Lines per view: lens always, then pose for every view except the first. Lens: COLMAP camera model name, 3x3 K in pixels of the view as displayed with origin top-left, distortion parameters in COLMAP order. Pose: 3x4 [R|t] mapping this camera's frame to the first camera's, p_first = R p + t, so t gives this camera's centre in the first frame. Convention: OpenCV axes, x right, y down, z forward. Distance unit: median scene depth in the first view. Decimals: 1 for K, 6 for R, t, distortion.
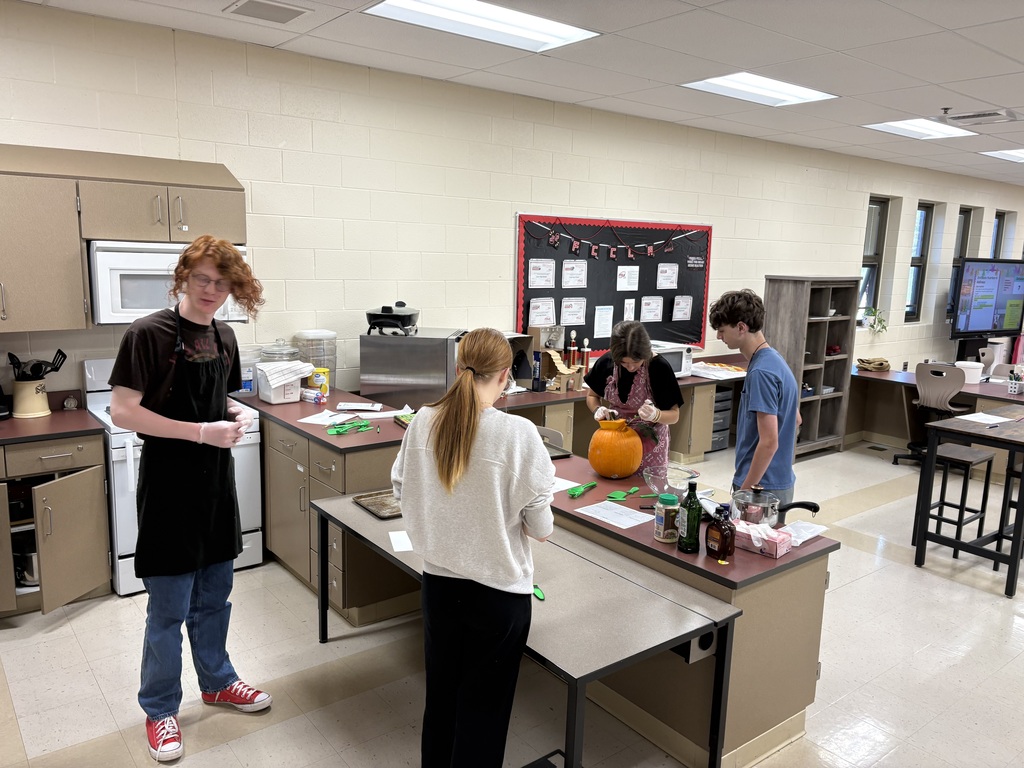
lens RADIAL K [[772.0, 0, 506.5], [0, 772.0, 385.2], [0, 0, 1]] dist [0.044716, -0.044739]
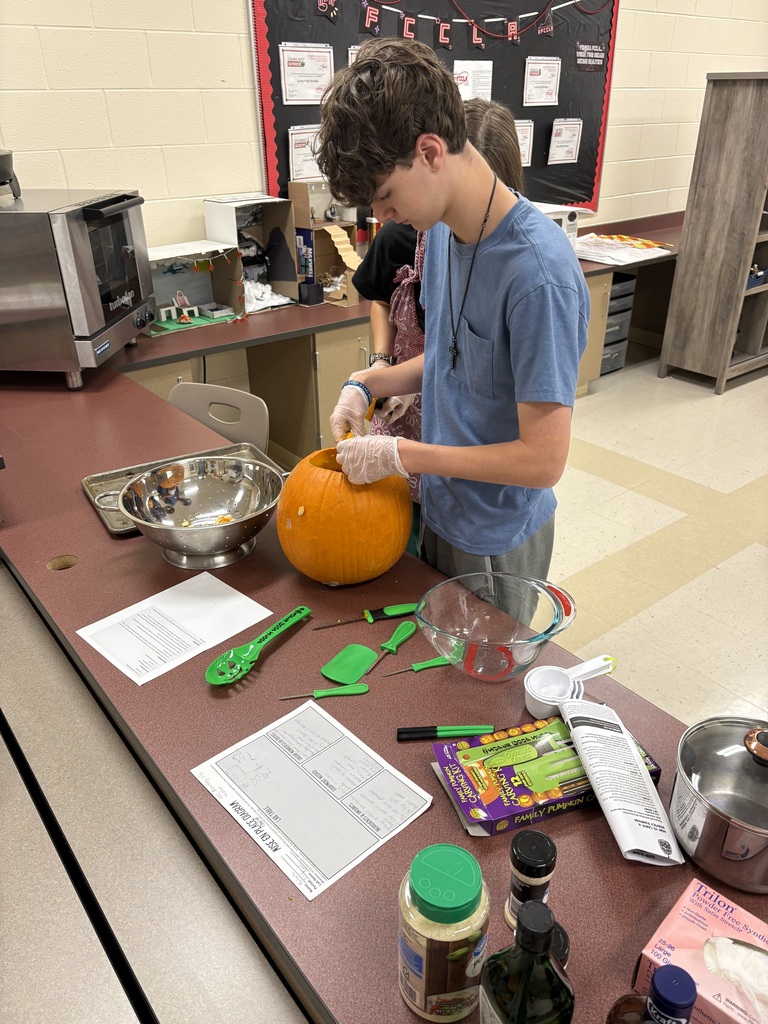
lens RADIAL K [[772.0, 0, 392.3], [0, 772.0, 516.0], [0, 0, 1]] dist [0.044716, -0.044739]
pose [[0.999352, -0.035987, 0.000676, 0.084630], [0.033910, 0.947658, 0.317481, -0.020269], [-0.012066, -0.317252, 0.948265, 0.344467]]
